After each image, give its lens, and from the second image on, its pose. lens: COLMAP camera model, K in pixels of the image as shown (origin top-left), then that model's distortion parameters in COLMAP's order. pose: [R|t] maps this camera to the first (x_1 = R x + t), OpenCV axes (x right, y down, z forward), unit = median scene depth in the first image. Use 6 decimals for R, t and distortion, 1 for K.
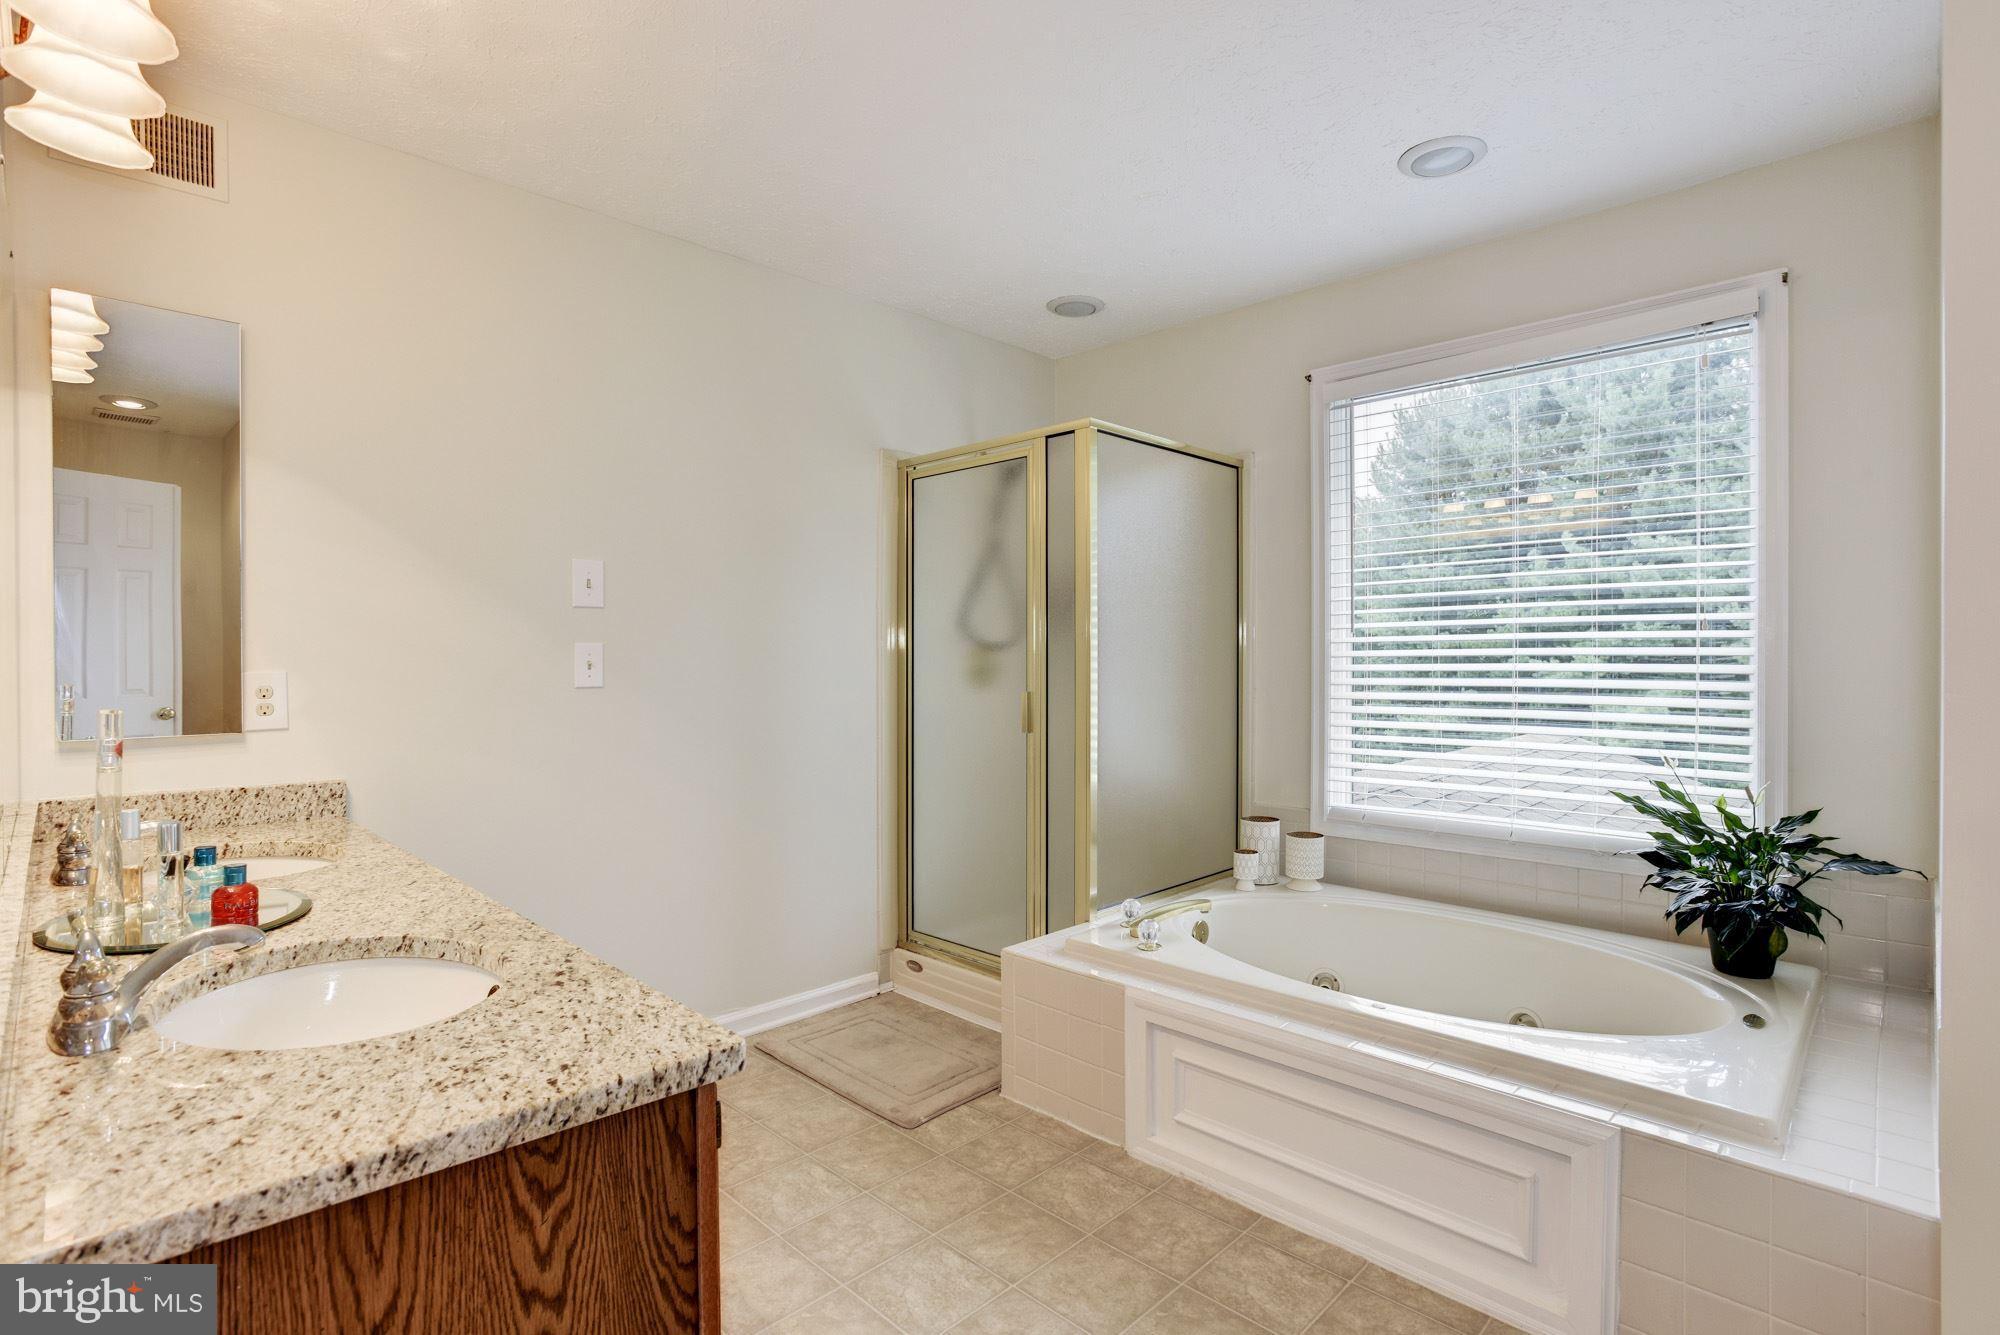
lens RADIAL K [[967.1, 0, 995.6], [0, 967.1, 664.0], [0, 0, 1]] dist [-0.063264, 0.031163]
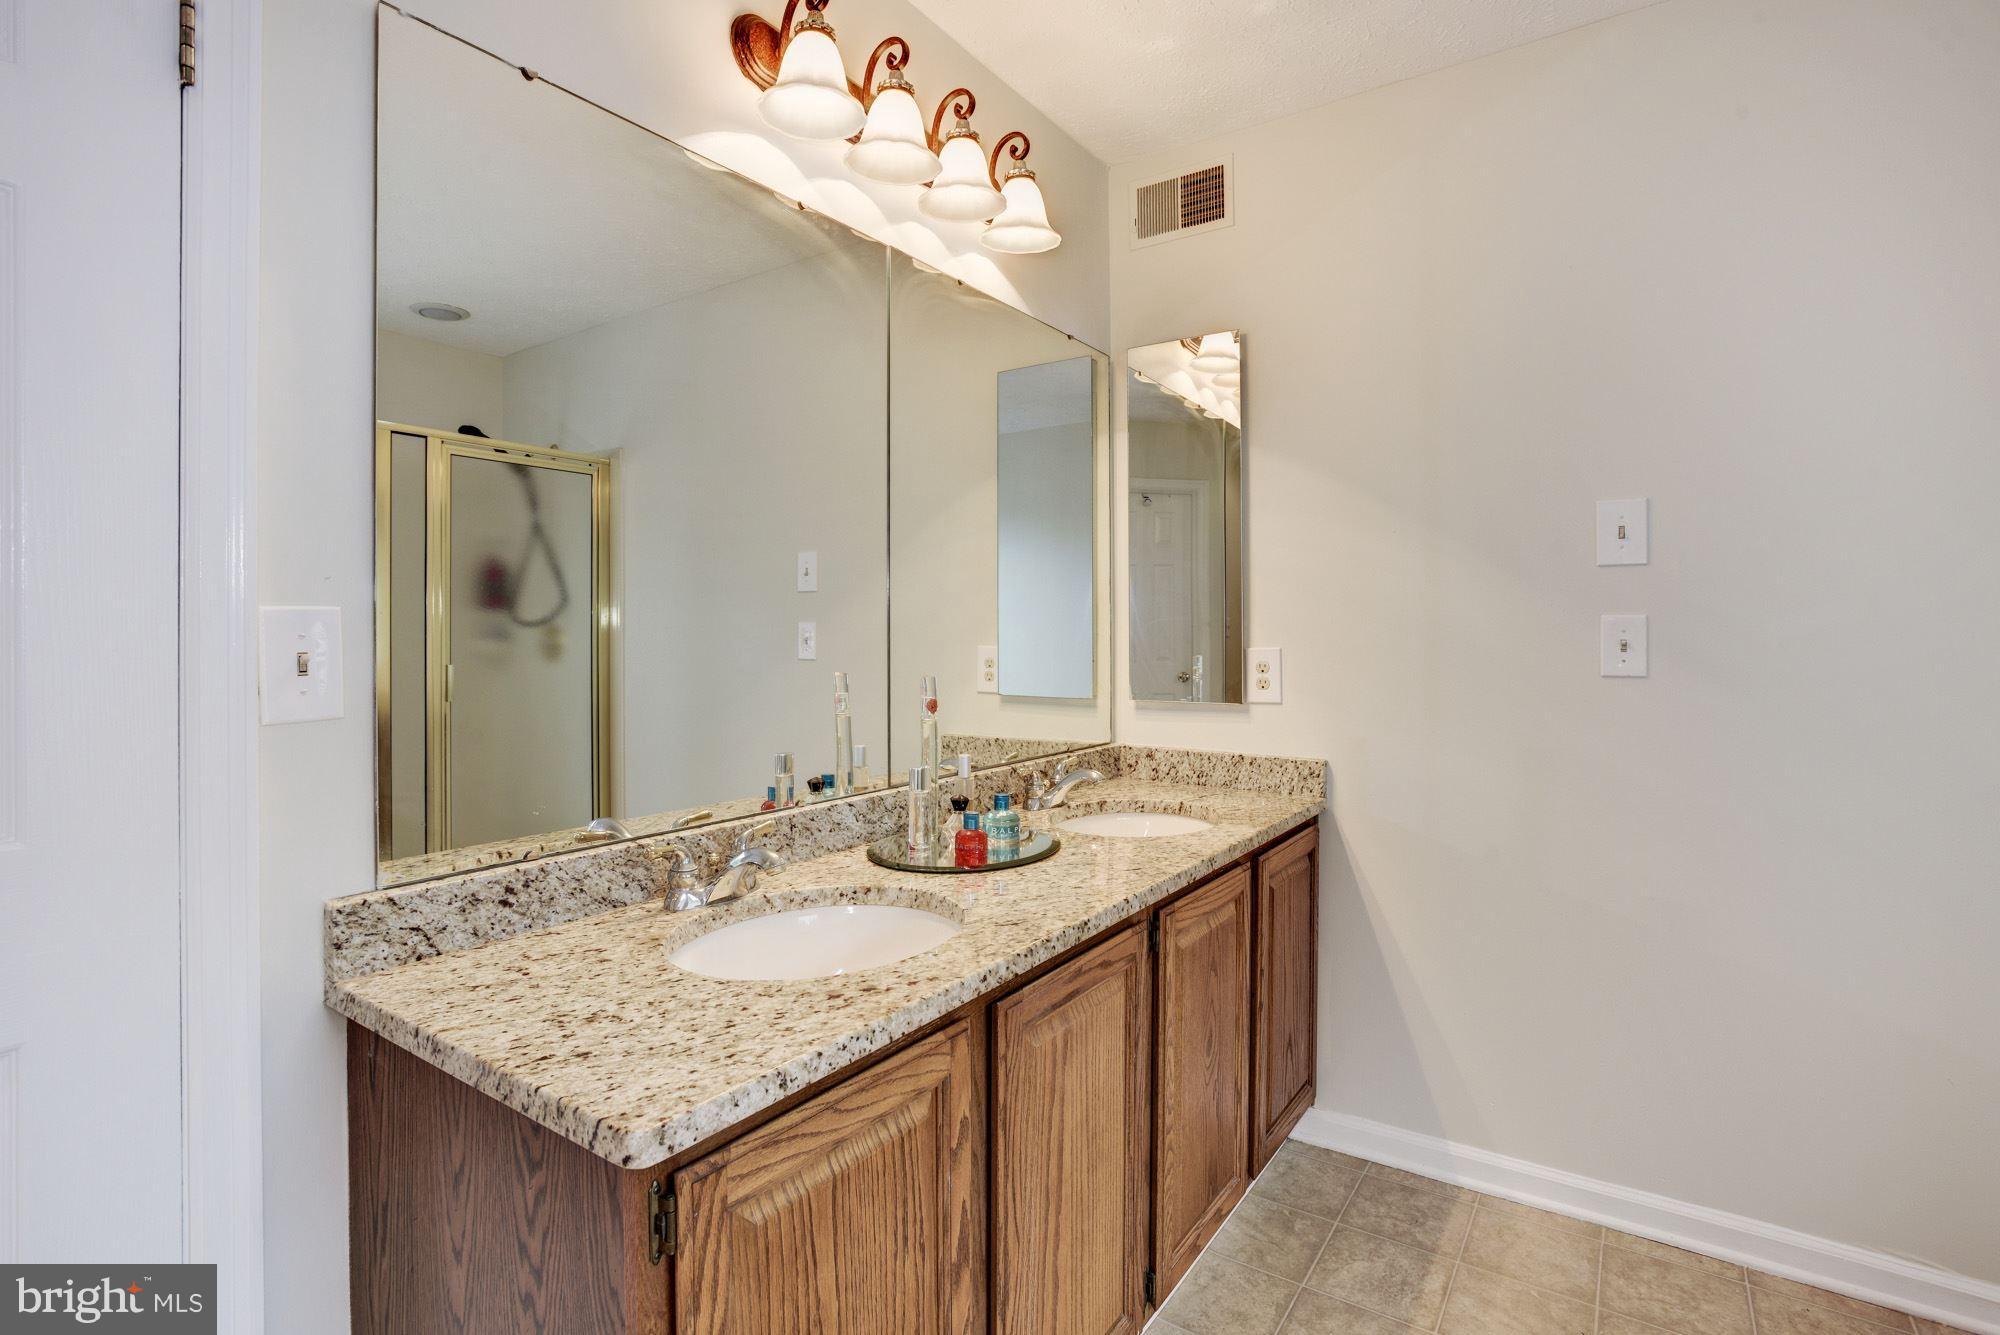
lens RADIAL K [[980.8, 0, 1027.9], [0, 980.8, 645.5], [0, 0, 1]] dist [-0.089721, 0.058274]
pose [[0.189411, 0.011192, -0.981834, 0.509831], [-0.006859, 0.999926, 0.010076, -0.008040], [0.981874, 0.004825, 0.189474, 1.082069]]
